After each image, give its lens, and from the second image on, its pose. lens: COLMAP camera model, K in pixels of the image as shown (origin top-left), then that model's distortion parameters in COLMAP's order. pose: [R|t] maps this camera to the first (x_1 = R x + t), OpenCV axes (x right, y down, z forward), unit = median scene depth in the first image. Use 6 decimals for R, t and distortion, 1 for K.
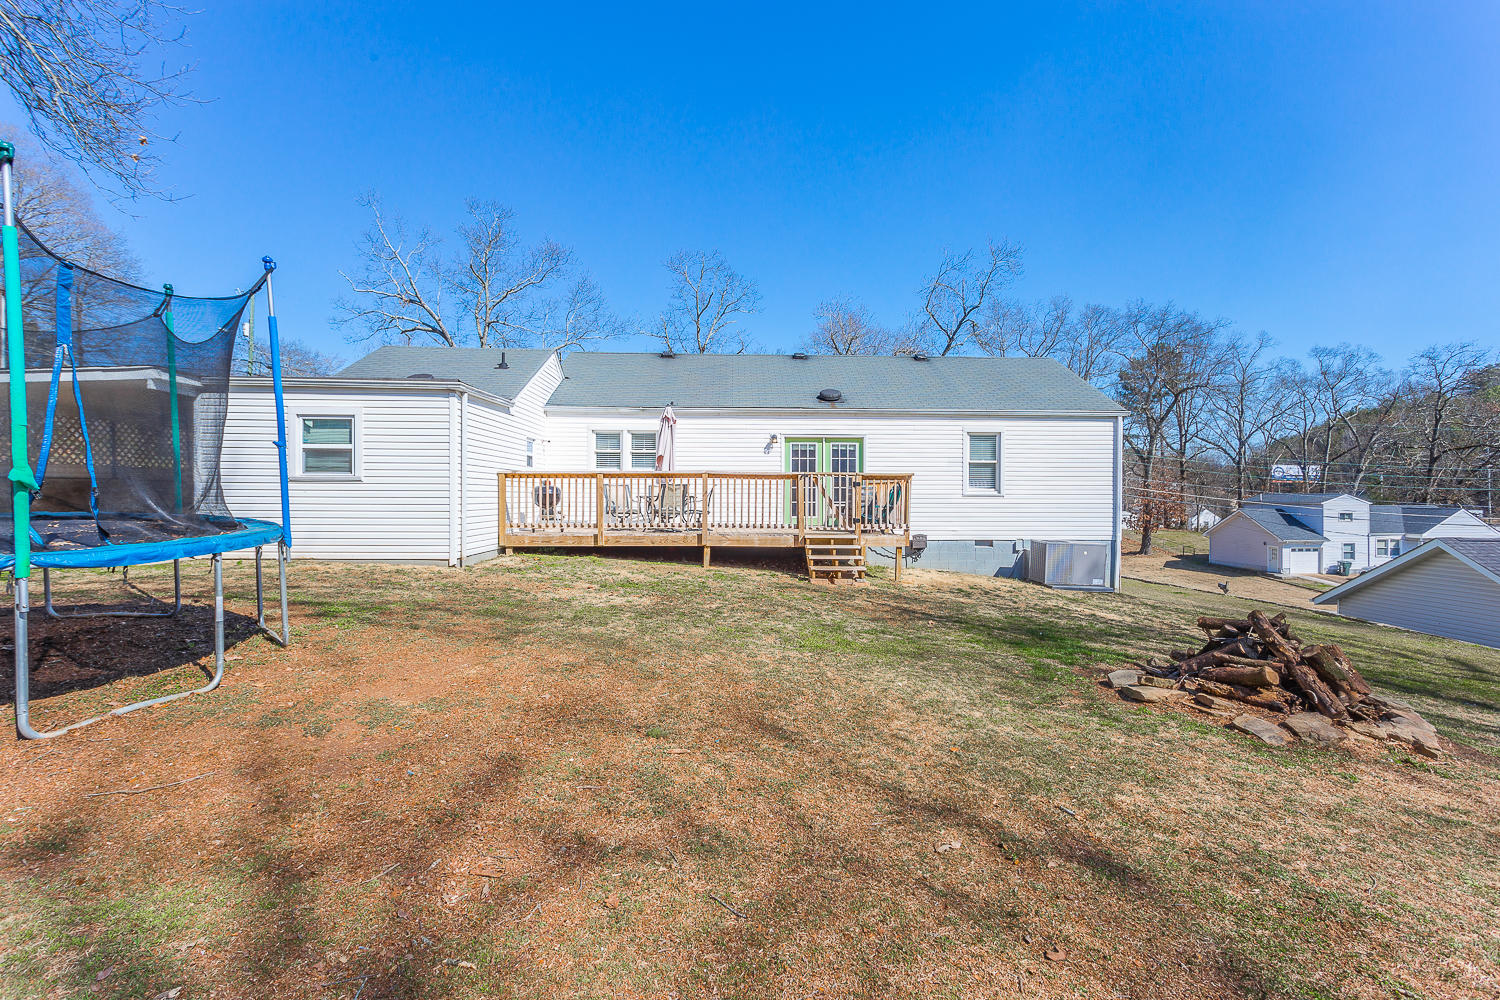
lens RADIAL K [[708.2, 0, 750.0], [0, 708.2, 500.0], [0, 0, 1]] dist [0.000627, 0.000656]
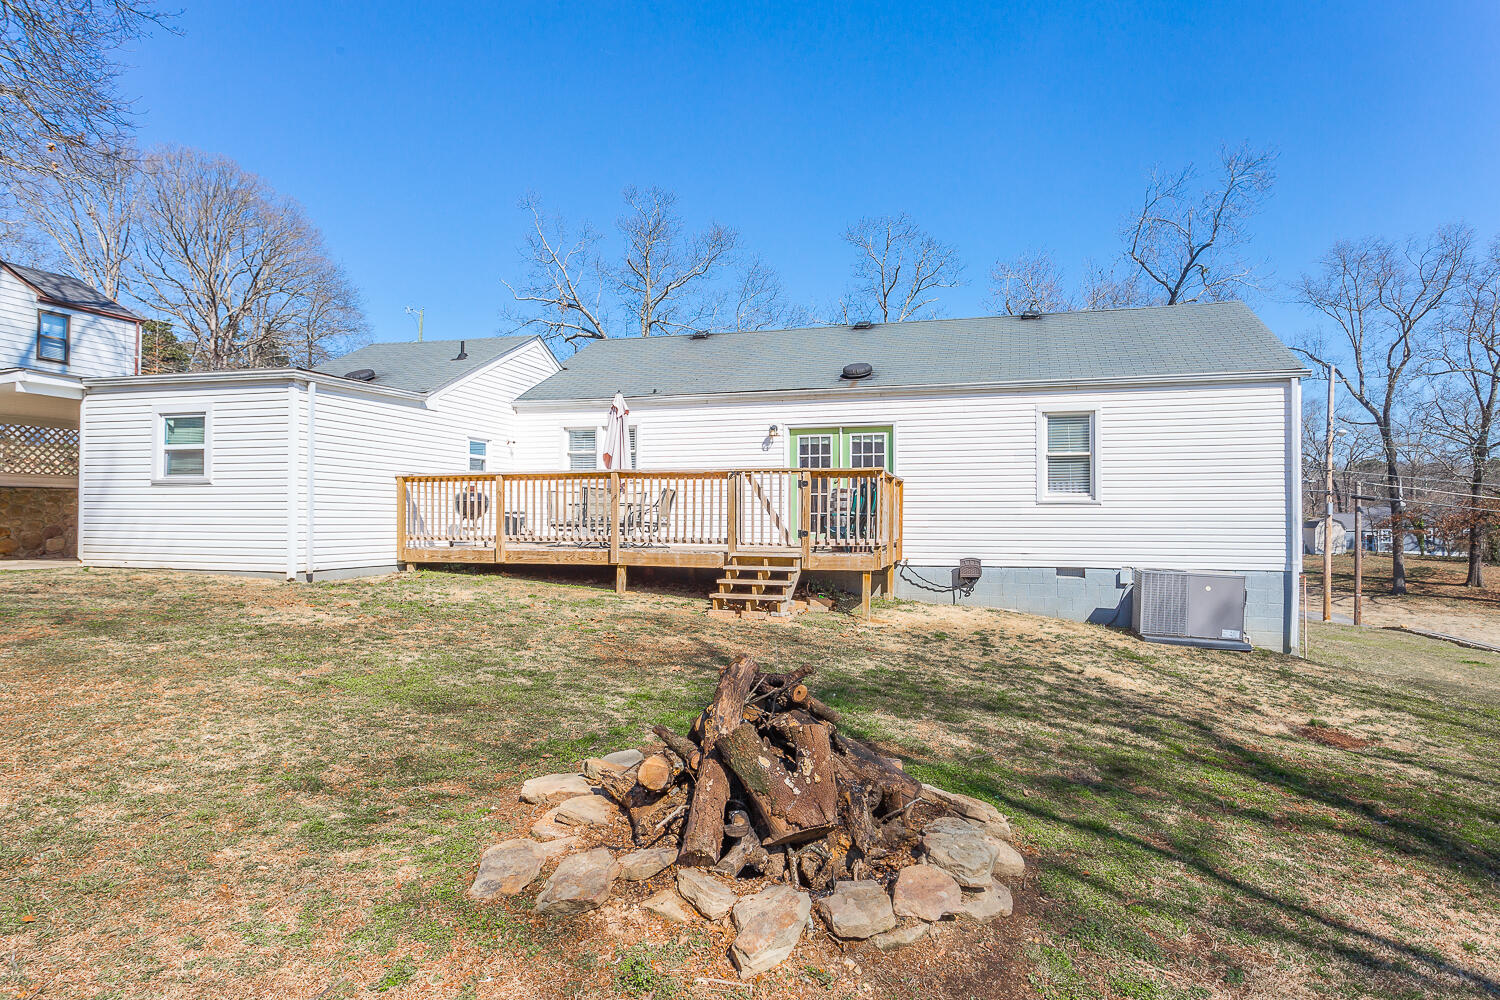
lens RADIAL K [[850.9, 0, 750.0], [0, 850.9, 500.0], [0, 0, 1]] dist [0.002530, 0.000979]
pose [[0.950017, -0.007941, -0.312098, 0.296616], [-0.001974, 0.999504, -0.031439, 0.017763], [0.312193, 0.030484, 0.949530, 0.117669]]
